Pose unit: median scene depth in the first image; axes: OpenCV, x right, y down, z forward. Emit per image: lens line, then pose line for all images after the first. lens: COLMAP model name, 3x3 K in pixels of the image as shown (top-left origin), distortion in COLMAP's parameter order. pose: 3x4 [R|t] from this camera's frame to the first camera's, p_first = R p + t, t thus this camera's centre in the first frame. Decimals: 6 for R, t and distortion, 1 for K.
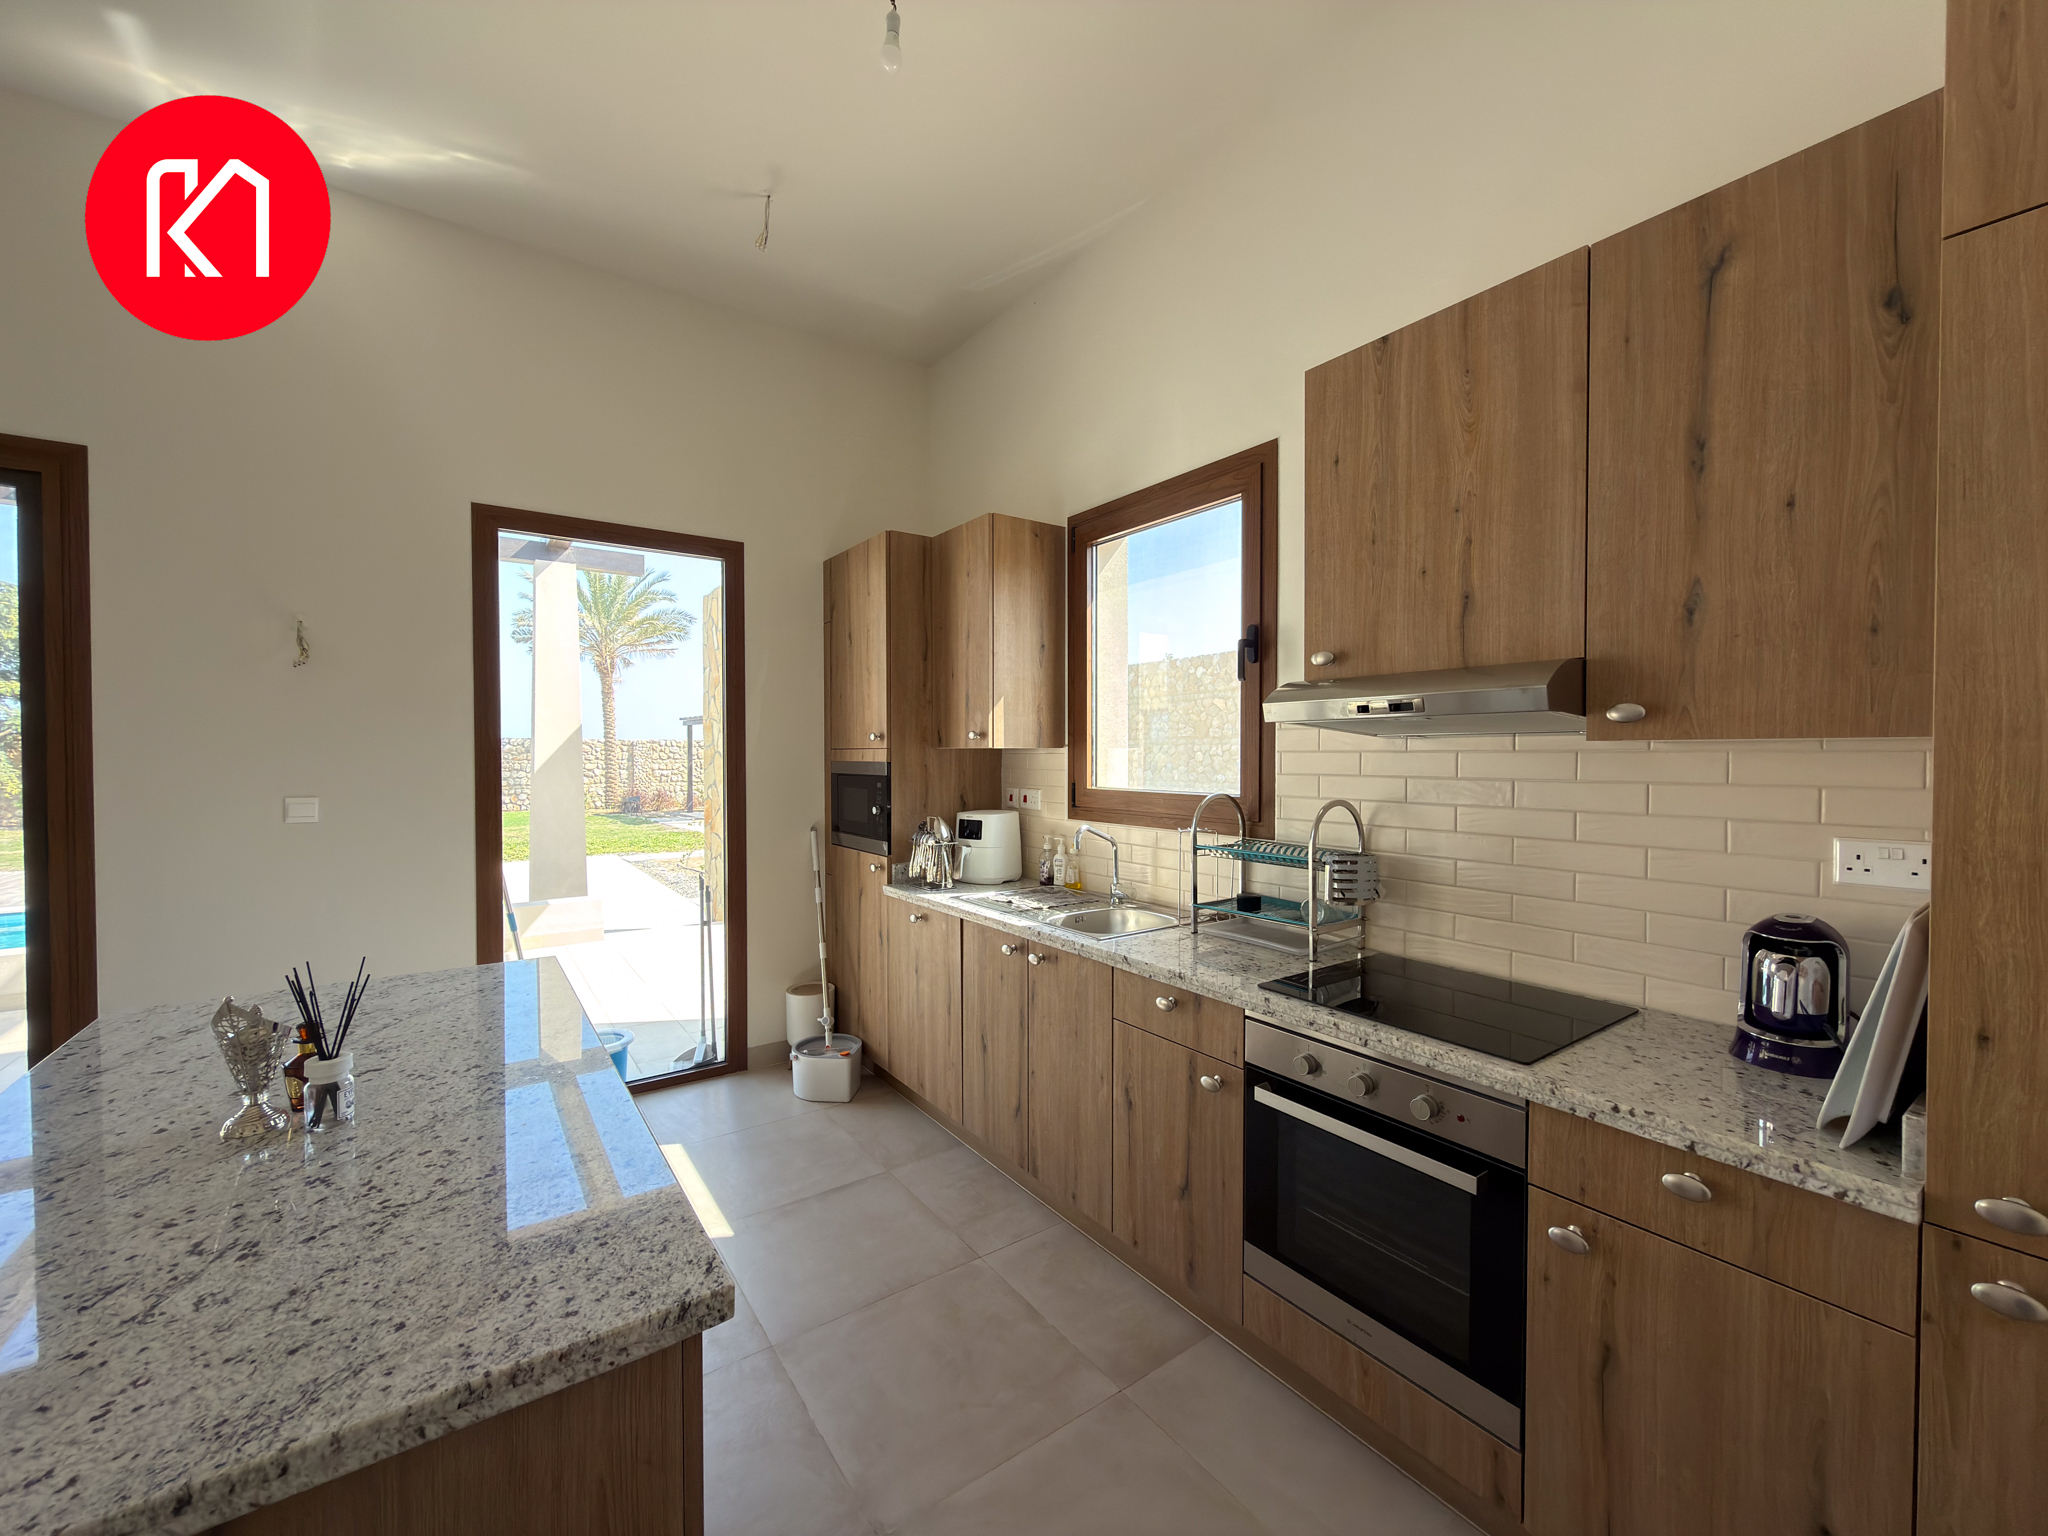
lens RADIAL K [[814.2, 0, 1025.9], [0, 814.2, 765.0], [0, 0, 1]] dist [0.001022, -0.000493]
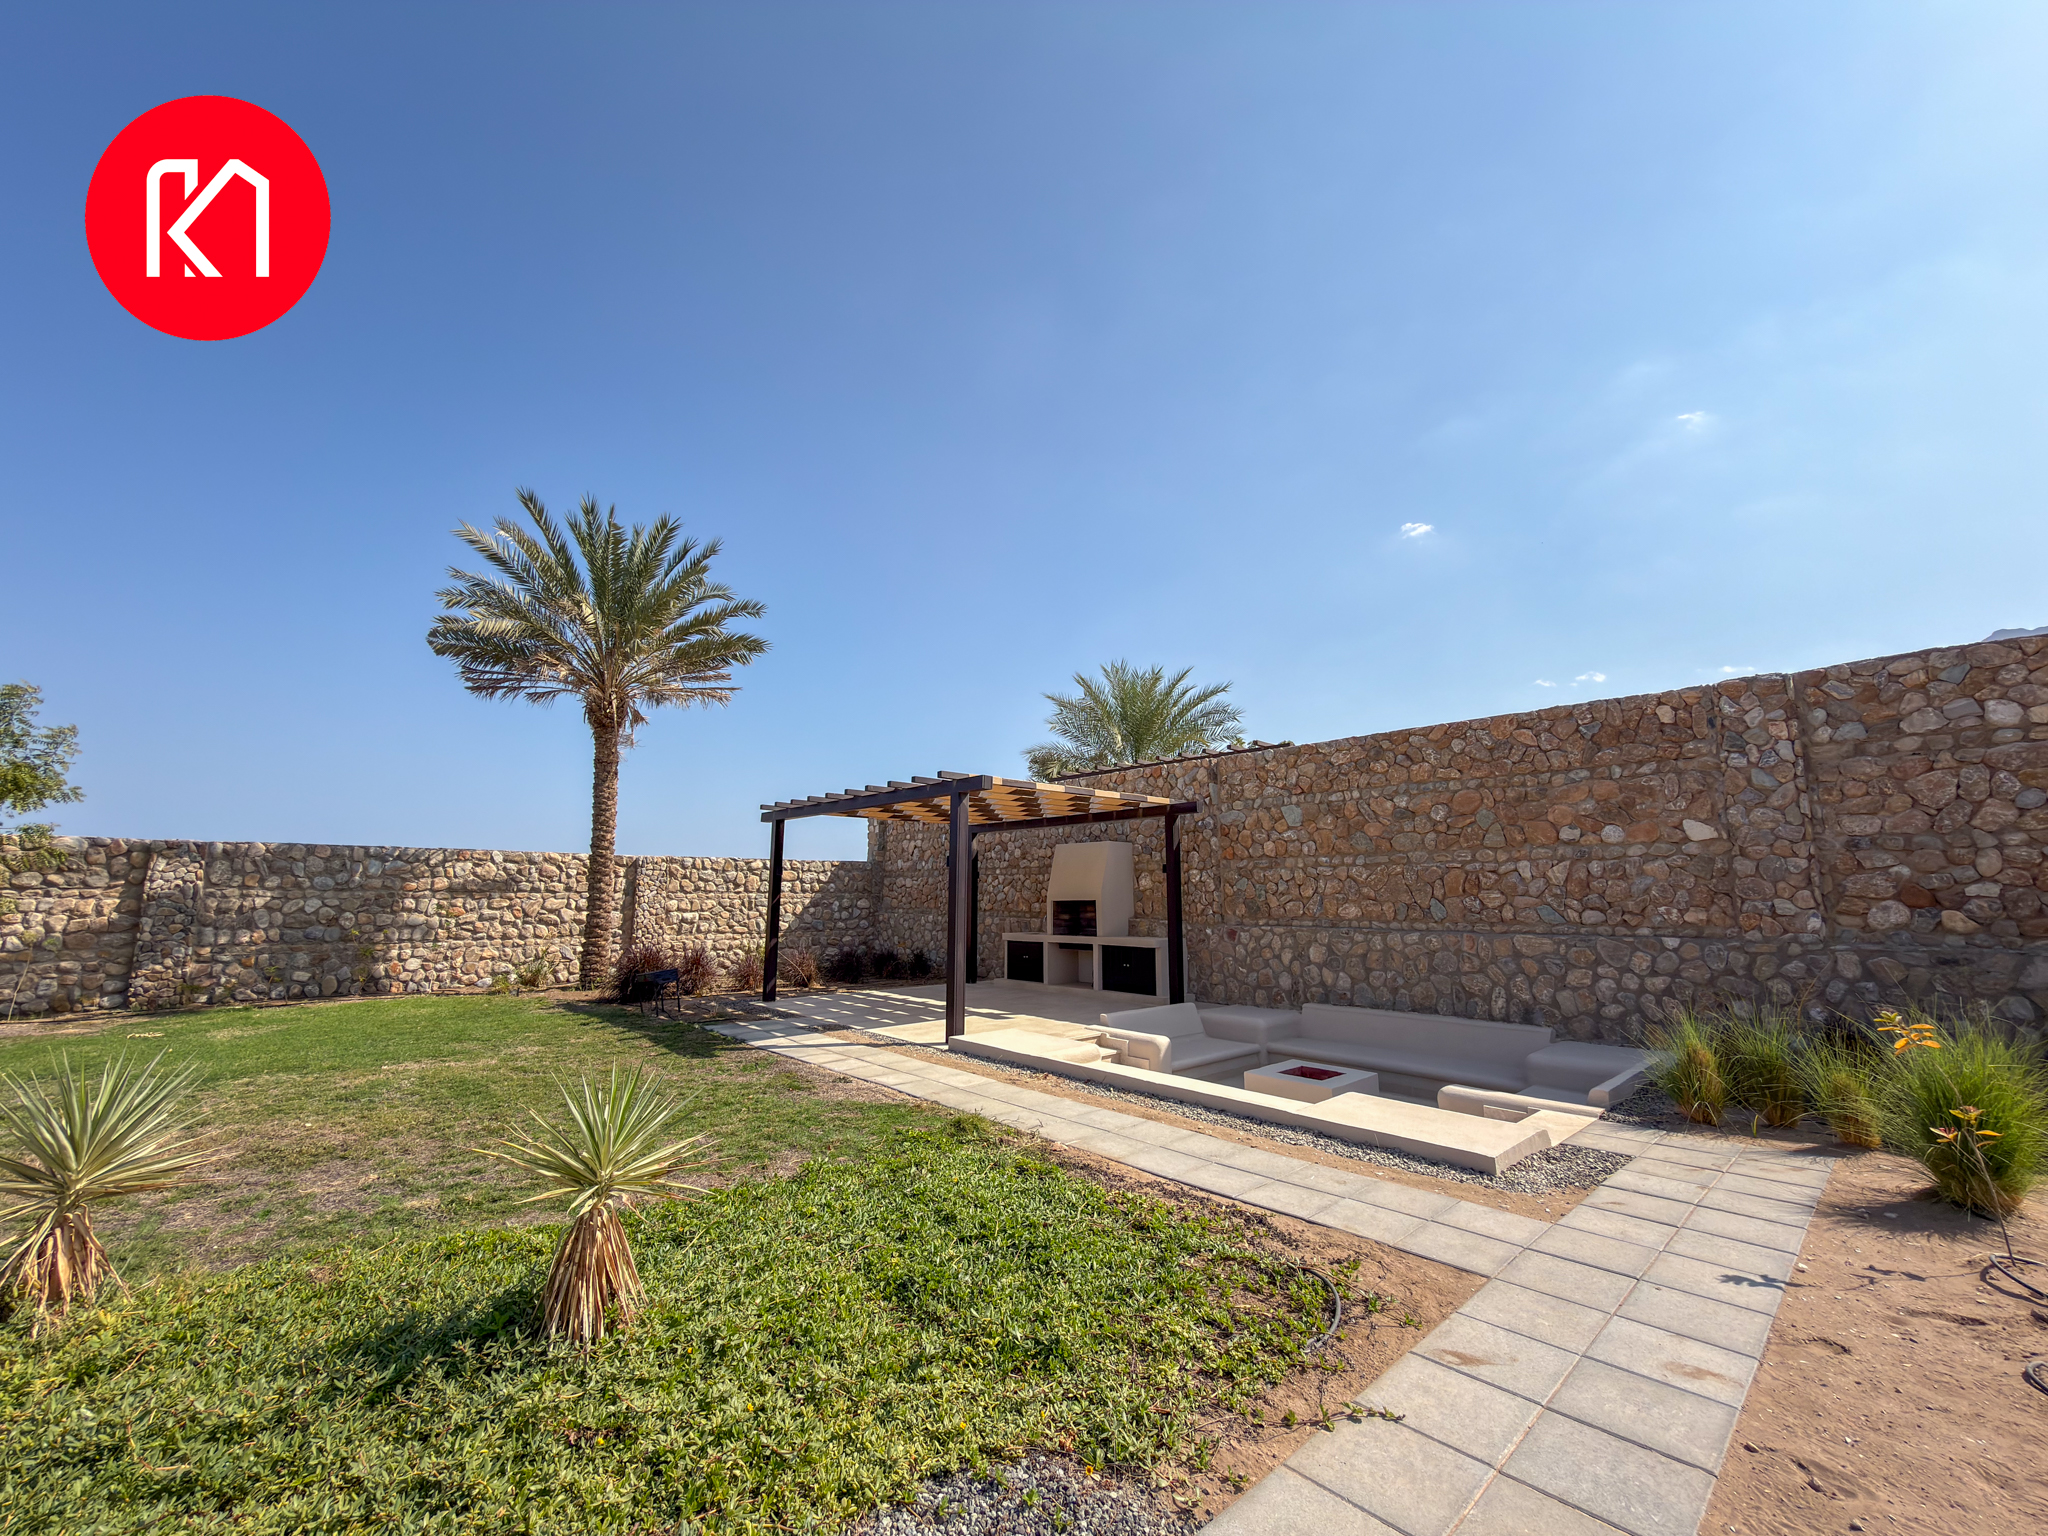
lens RADIAL K [[814.2, 0, 1026.0], [0, 814.2, 772.6], [0, 0, 1]] dist [0.001022, -0.000493]
pose [[0.997714, 0.013944, 0.066120, -2.518438], [-0.002937, 0.986501, -0.163730, 0.029044], [-0.067511, 0.163162, 0.984287, 4.204631]]
